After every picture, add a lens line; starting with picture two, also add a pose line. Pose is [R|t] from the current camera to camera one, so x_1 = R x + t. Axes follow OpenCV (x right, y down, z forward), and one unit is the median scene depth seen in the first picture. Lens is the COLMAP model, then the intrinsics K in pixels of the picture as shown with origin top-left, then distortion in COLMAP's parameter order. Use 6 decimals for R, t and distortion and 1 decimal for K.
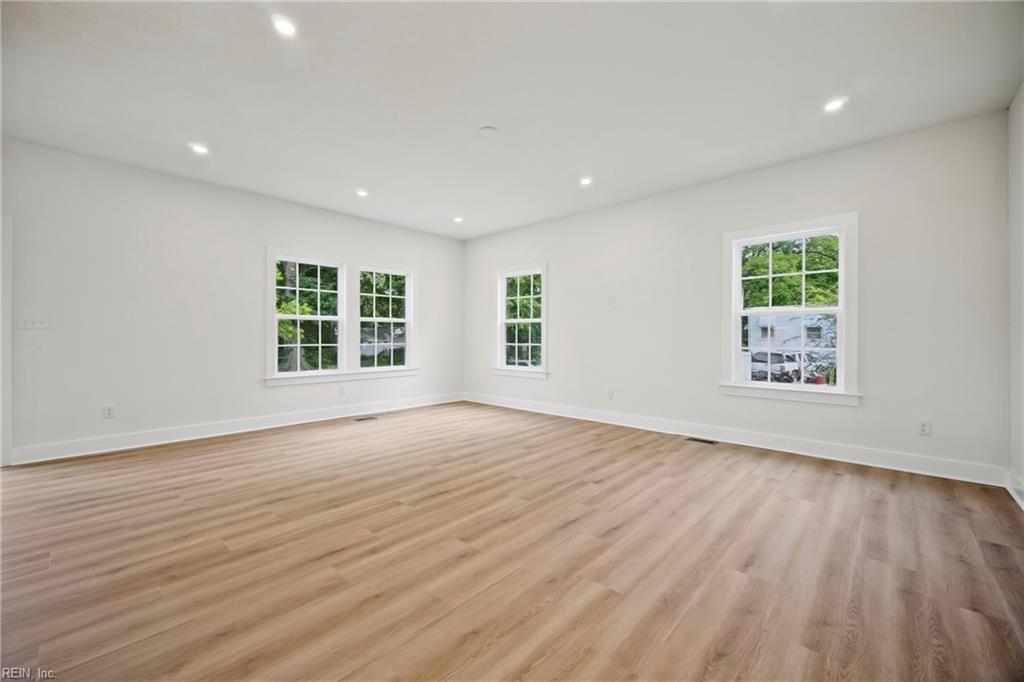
lens RADIAL K [[400.0, 0, 508.1], [0, 400.0, 336.4], [0, 0, 1]] dist [0.002634, 0.000251]
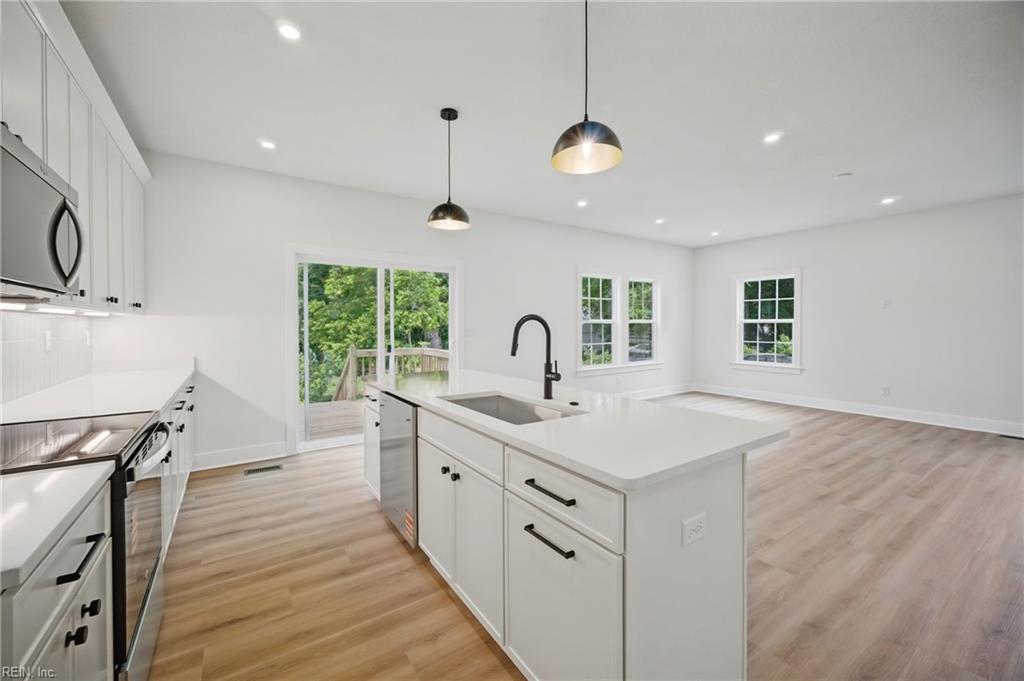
lens RADIAL K [[400.0, 0, 520.0], [0, 400.0, 330.3], [0, 0, 1]] dist [0.002634, 0.000251]
pose [[0.977874, -0.002378, -0.209179, -0.490680], [0.005076, 0.999911, 0.012362, -0.037563], [0.209131, -0.013151, 0.977799, -0.266765]]
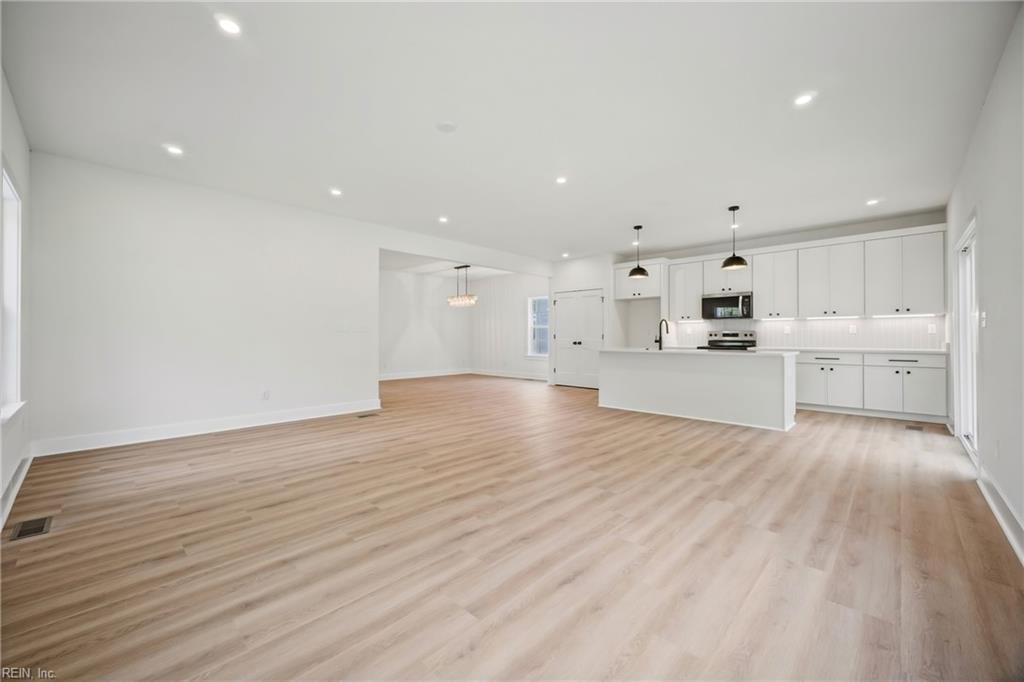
lens RADIAL K [[400.0, 0, 510.7], [0, 400.0, 337.3], [0, 0, 1]] dist [0.002634, 0.000251]
pose [[-0.999874, -0.001765, 0.015763, -0.143573], [-0.001762, 0.999998, 0.000184, 0.002658], [-0.015763, 0.000156, -0.999876, 1.277026]]
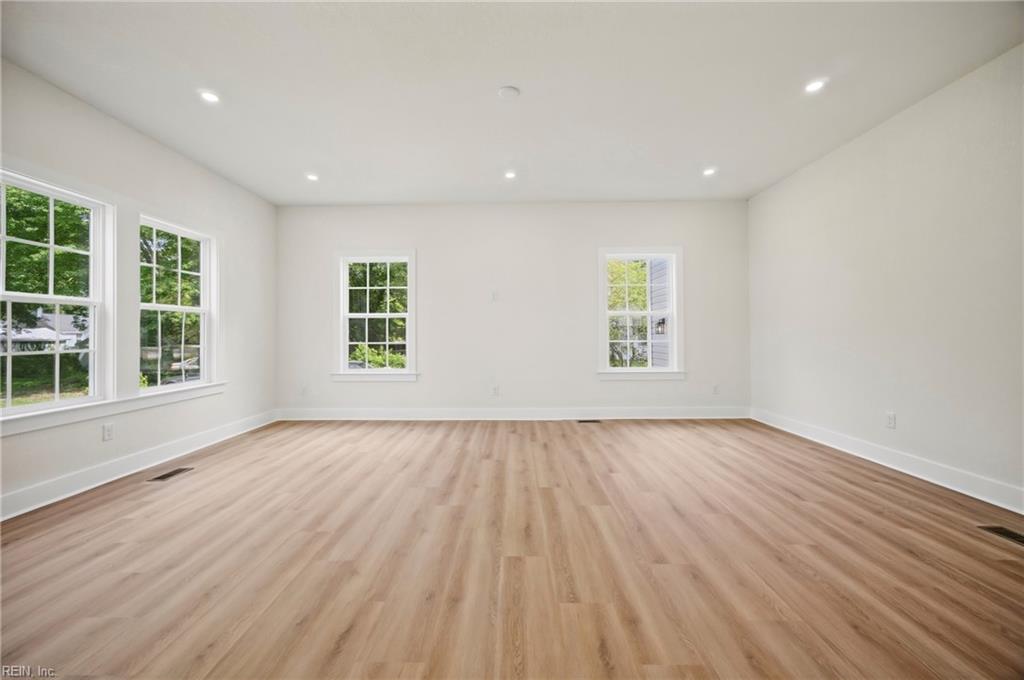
lens RADIAL K [[400.0, 0, 499.5], [0, 400.0, 332.0], [0, 0, 1]] dist [0.002634, 0.000251]
pose [[0.747418, -0.001730, 0.664352, -0.409778], [0.007636, 0.999953, -0.005986, 0.003440], [-0.664310, 0.009547, 0.747396, 0.246203]]
